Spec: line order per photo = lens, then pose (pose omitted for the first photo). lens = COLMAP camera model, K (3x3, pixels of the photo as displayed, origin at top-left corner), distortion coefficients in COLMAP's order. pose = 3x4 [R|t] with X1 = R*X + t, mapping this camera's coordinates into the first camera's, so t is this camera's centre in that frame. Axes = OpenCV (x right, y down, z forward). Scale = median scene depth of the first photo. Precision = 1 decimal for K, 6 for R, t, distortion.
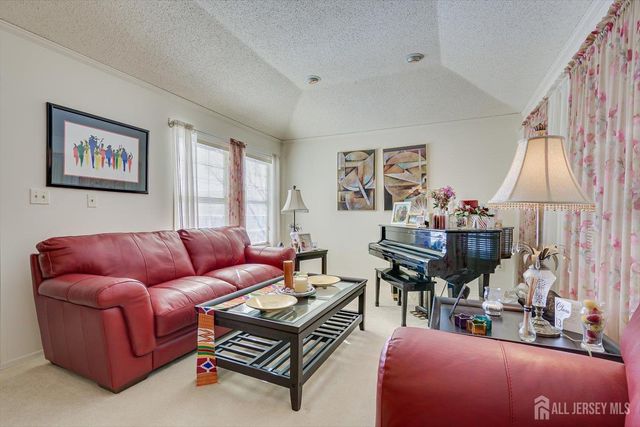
lens RADIAL K [[293.8, 0, 340.6], [0, 293.8, 215.4], [0, 0, 1]] dist [-0.000069, 0.000120]
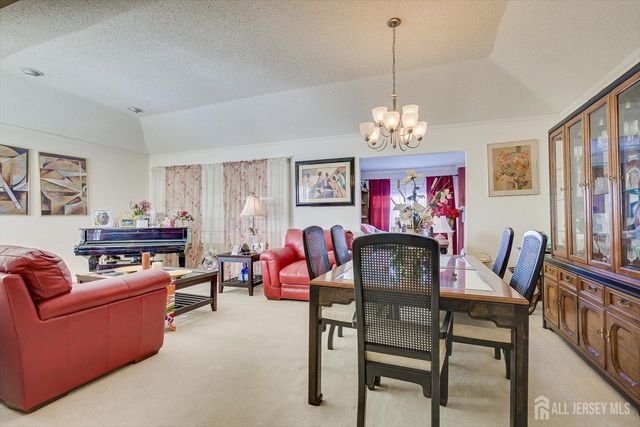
lens RADIAL K [[284.0, 0, 321.6], [0, 284.0, 217.0], [0, 0, 1]] dist [0.000161, 0.000259]
pose [[-0.052366, 0.004997, 0.998615, -0.837789], [0.005022, 0.999976, -0.004741, -0.001881], [-0.998615, 0.004767, -0.052390, 0.123678]]
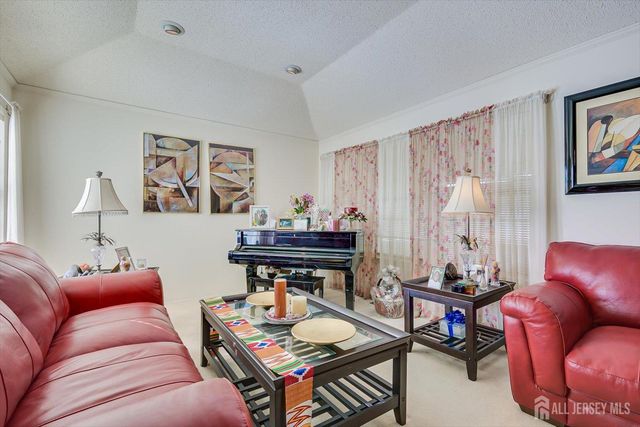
lens RADIAL K [[284.0, 0, 321.6], [0, 284.0, 217.0], [0, 0, 1]] dist [0.000161, 0.000259]
pose [[0.521380, 0.003397, 0.853318, -0.402368], [-0.000380, 0.999993, -0.003749, -0.003102], [-0.853325, 0.001630, 0.521378, 0.275572]]
